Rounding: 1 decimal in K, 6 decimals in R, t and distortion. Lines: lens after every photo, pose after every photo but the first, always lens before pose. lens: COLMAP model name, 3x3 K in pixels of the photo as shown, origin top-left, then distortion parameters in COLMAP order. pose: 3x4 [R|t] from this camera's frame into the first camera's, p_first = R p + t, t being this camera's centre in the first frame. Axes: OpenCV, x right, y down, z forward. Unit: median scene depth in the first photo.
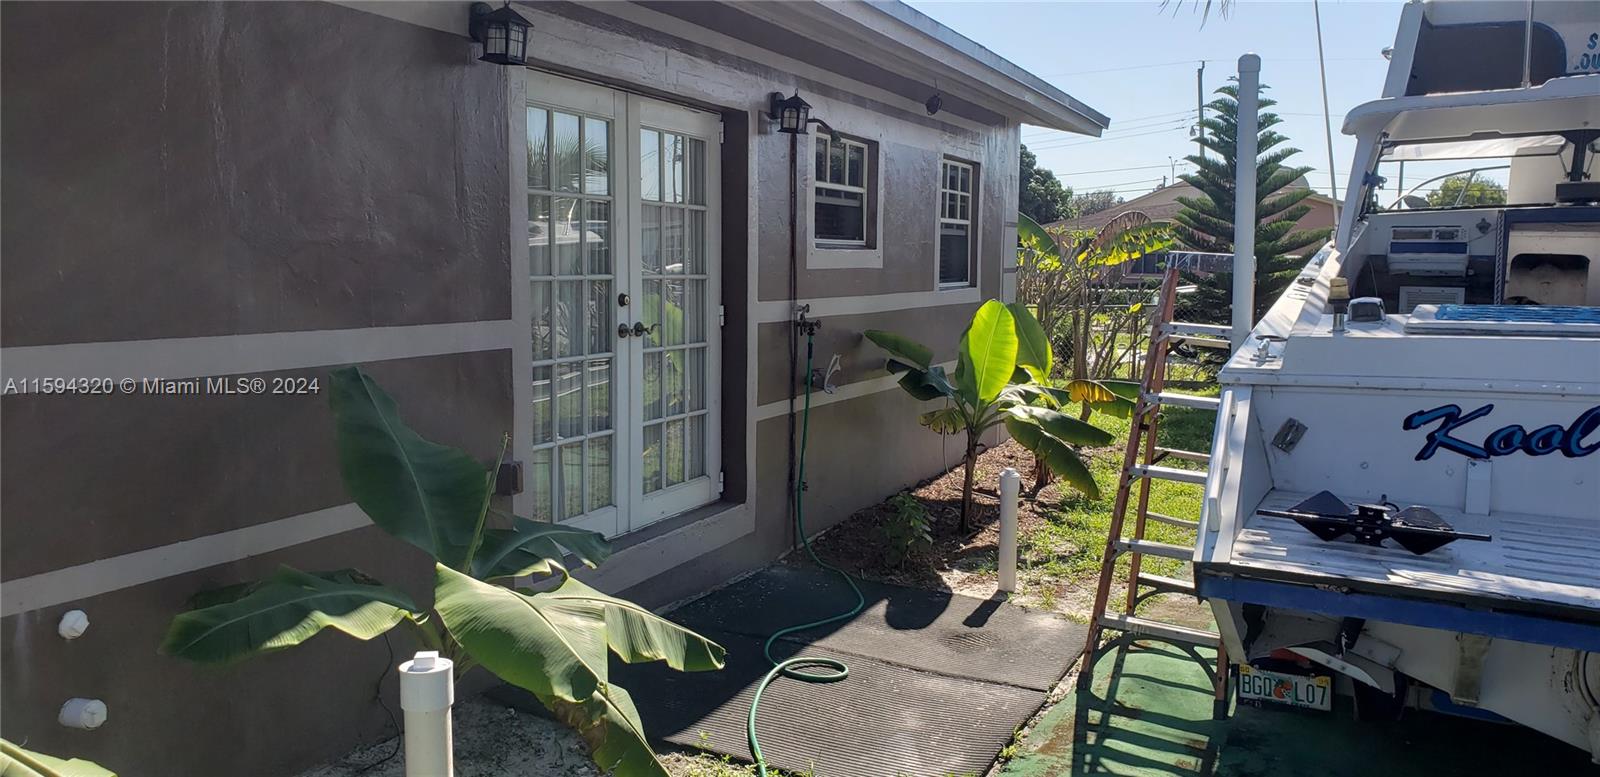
lens RADIAL K [[1170.5, 0, 800.0], [0, 1170.5, 388.5], [0, 0, 1]] dist [0.139470, -0.258239]
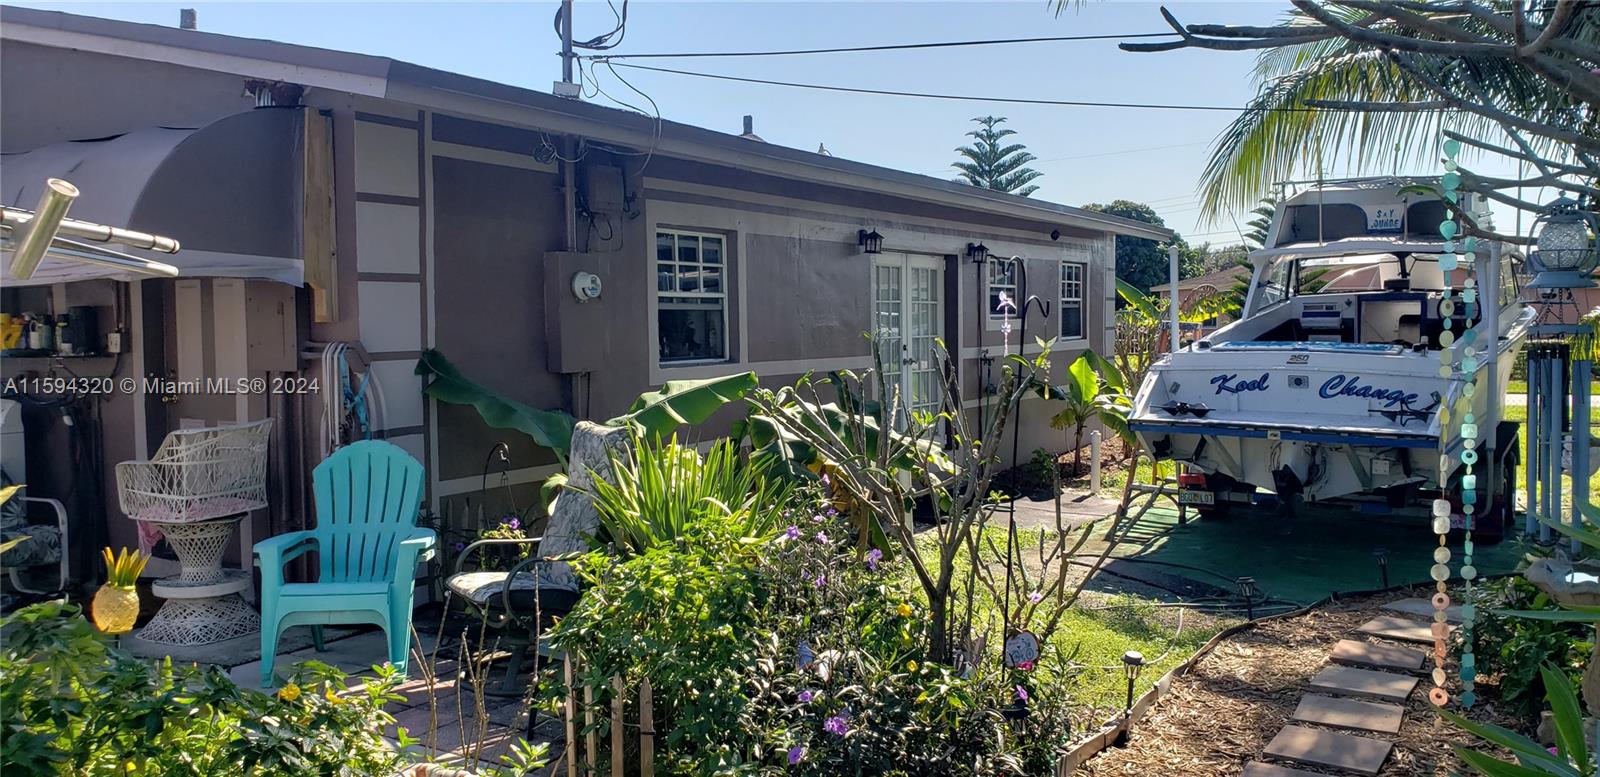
lens RADIAL K [[1170.5, 0, 800.0], [0, 1170.5, 388.5], [0, 0, 1]] dist [0.139470, -0.258239]
pose [[0.993043, -0.012075, -0.117135, -0.076559], [0.006284, 0.998745, -0.049683, 0.089225], [0.117588, 0.048601, 0.991872, -0.978871]]
